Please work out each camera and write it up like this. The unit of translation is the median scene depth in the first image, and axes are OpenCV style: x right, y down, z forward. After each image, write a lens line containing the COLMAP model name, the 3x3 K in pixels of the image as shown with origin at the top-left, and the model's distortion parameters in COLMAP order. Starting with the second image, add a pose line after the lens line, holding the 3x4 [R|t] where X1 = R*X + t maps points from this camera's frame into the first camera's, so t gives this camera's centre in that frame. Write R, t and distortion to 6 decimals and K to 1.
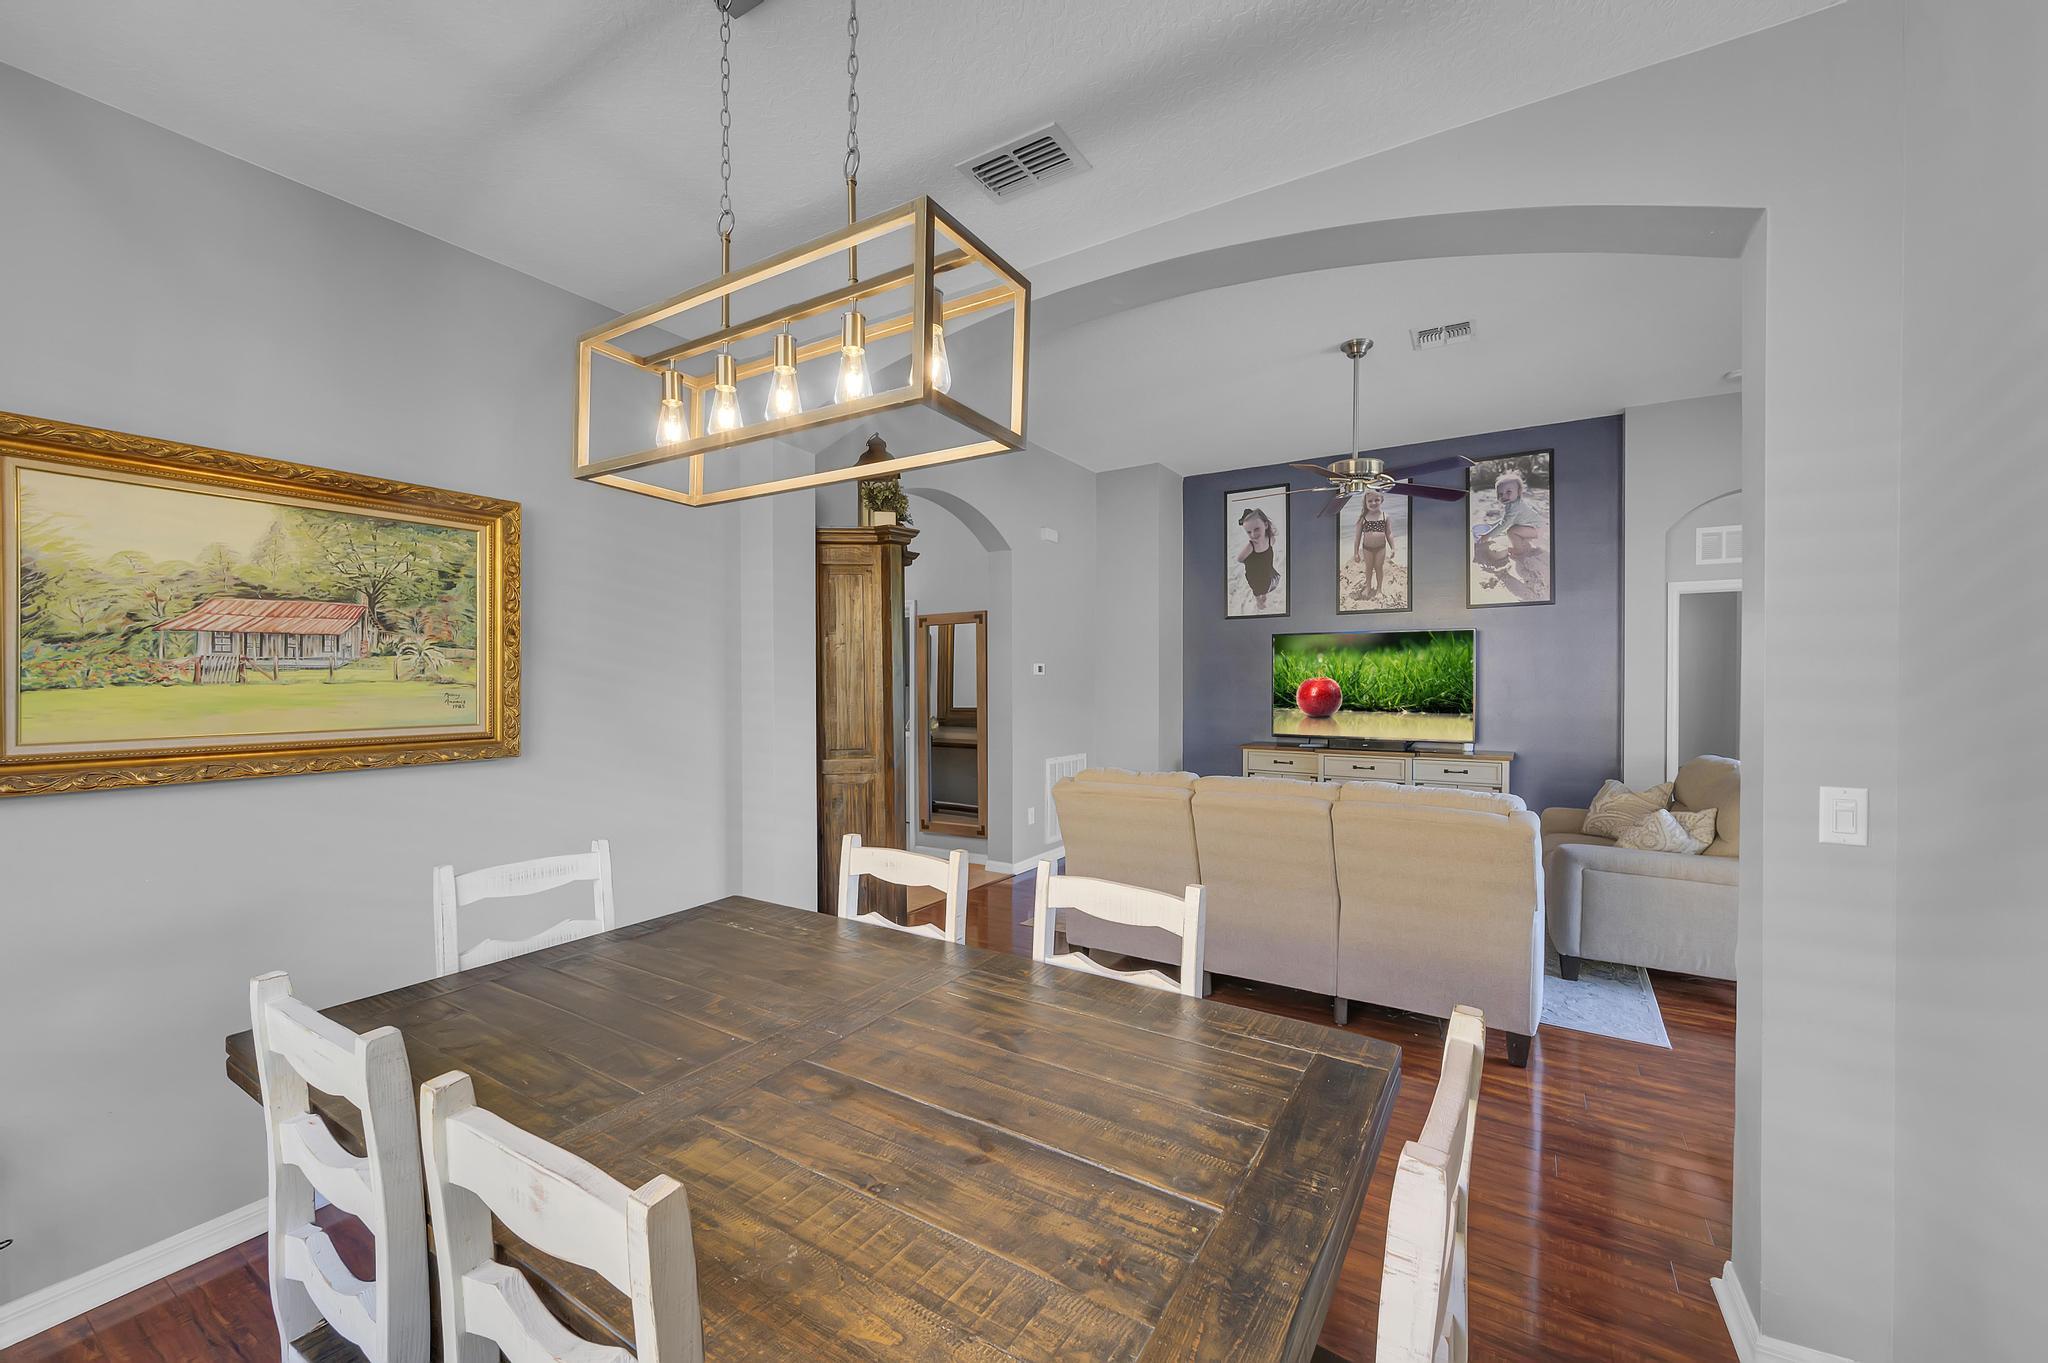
lens RADIAL K [[800.1, 0, 1026.0], [0, 800.1, 686.1], [0, 0, 1]] dist [-0.001417, -0.000323]
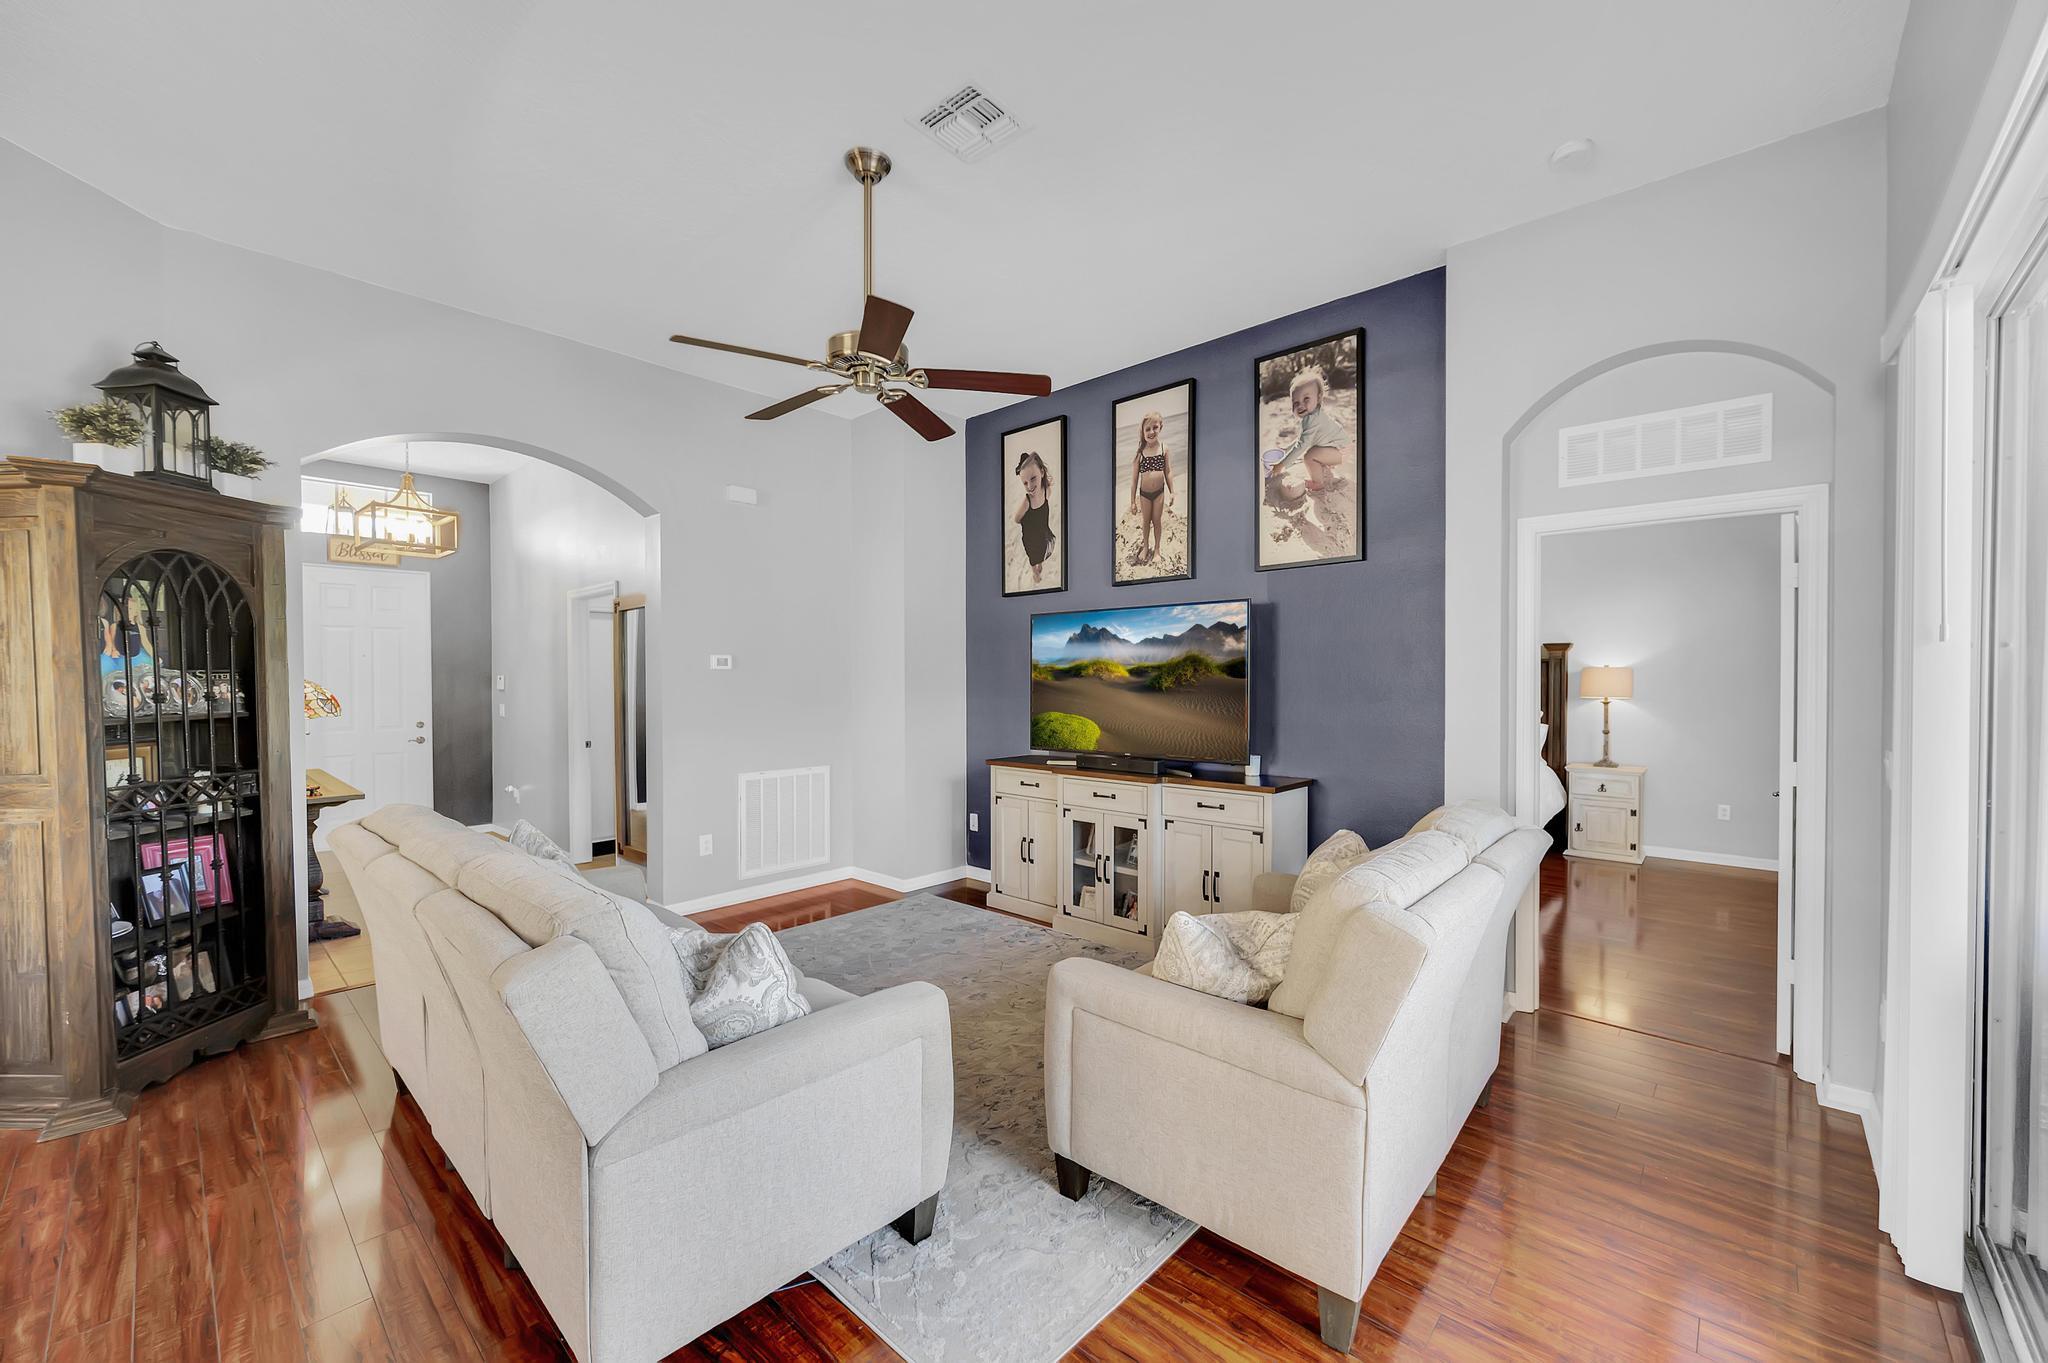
lens RADIAL K [[800.1, 0, 1028.2], [0, 800.1, 687.5], [0, 0, 1]] dist [-0.001417, -0.000323]
pose [[0.984039, -0.000344, -0.177951, 0.466859], [0.001600, 0.999975, 0.006916, -0.001089], [0.177944, -0.007091, 0.984015, 0.268737]]
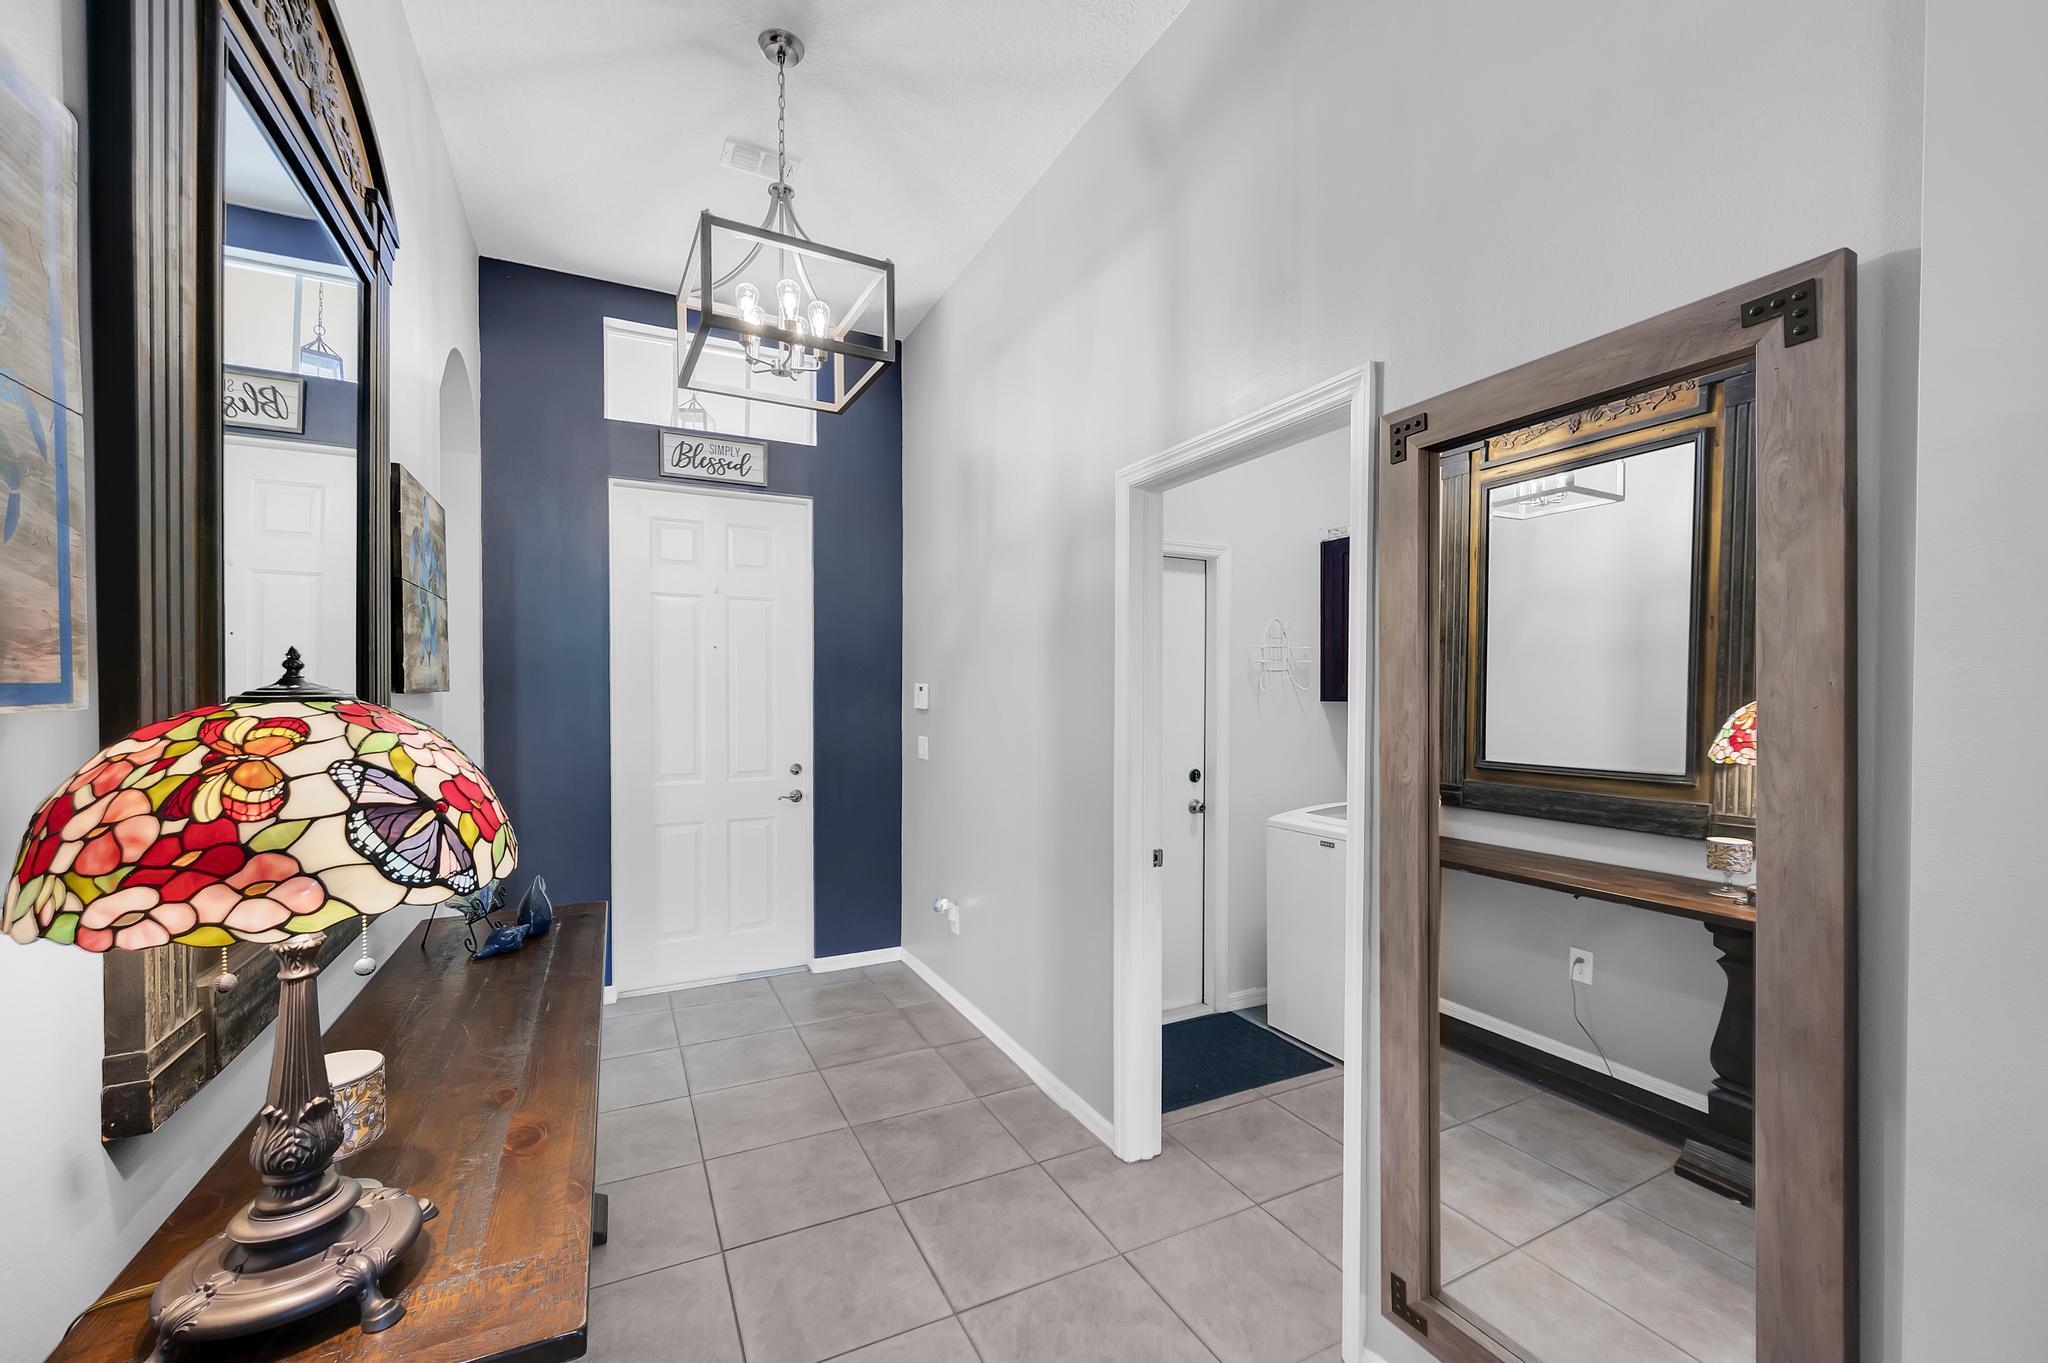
lens RADIAL K [[800.1, 0, 1035.2], [0, 800.1, 702.9], [0, 0, 1]] dist [-0.001417, -0.000323]
pose [[0.866407, 0.010120, -0.499236, -0.122116], [-0.004696, 0.999916, 0.012121, -0.004450], [0.499317, -0.008157, 0.866381, 0.792790]]
